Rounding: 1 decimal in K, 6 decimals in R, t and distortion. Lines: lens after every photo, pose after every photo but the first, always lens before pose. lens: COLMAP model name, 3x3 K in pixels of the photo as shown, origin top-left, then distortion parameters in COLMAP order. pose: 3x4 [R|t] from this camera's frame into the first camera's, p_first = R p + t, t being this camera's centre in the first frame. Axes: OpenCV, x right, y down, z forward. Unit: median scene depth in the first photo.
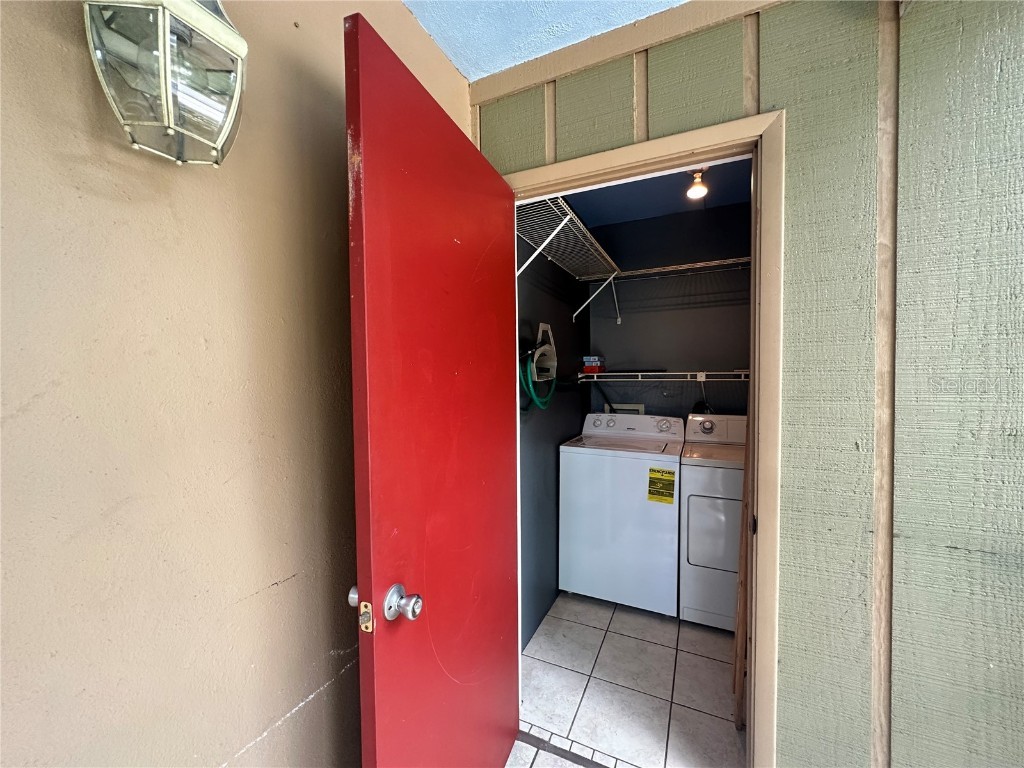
lens RADIAL K [[408.4, 0, 512.0], [0, 408.4, 384.0], [0, 0, 1]] dist [-0.001788, 0.000139]
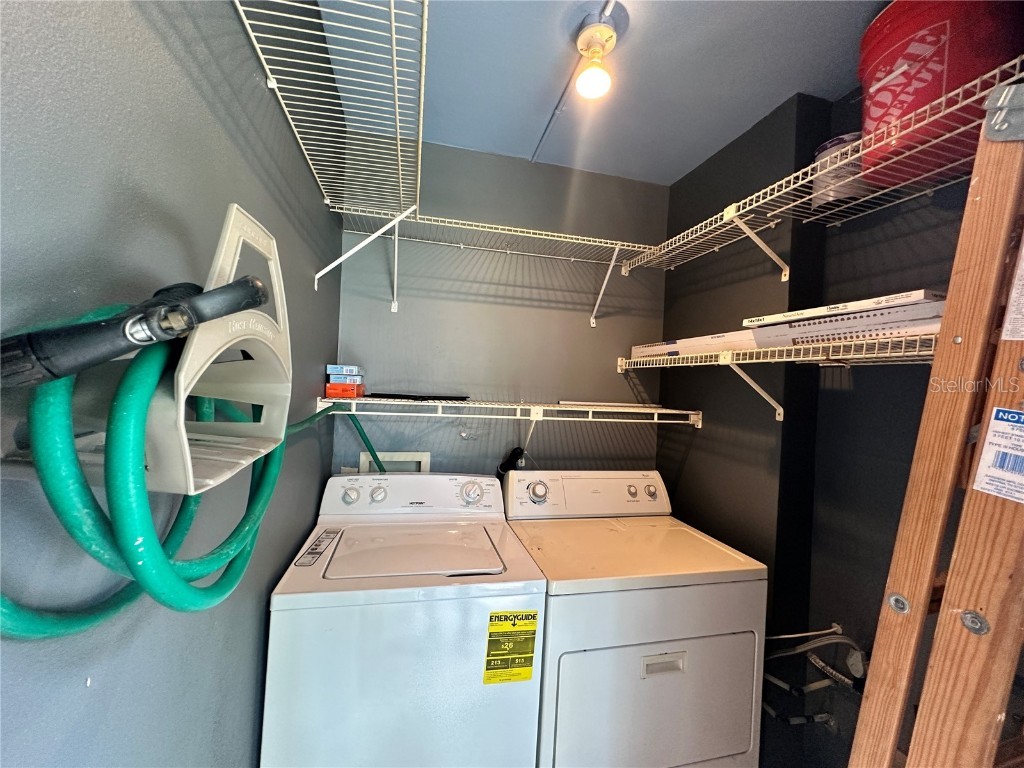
lens RADIAL K [[408.4, 0, 512.0], [0, 408.4, 384.0], [0, 0, 1]] dist [-0.001788, 0.000139]
pose [[0.771017, 0.052047, 0.634684, 0.037019], [-0.037516, 0.998636, -0.036319, -0.037702], [-0.635708, 0.004192, 0.771918, 0.534093]]
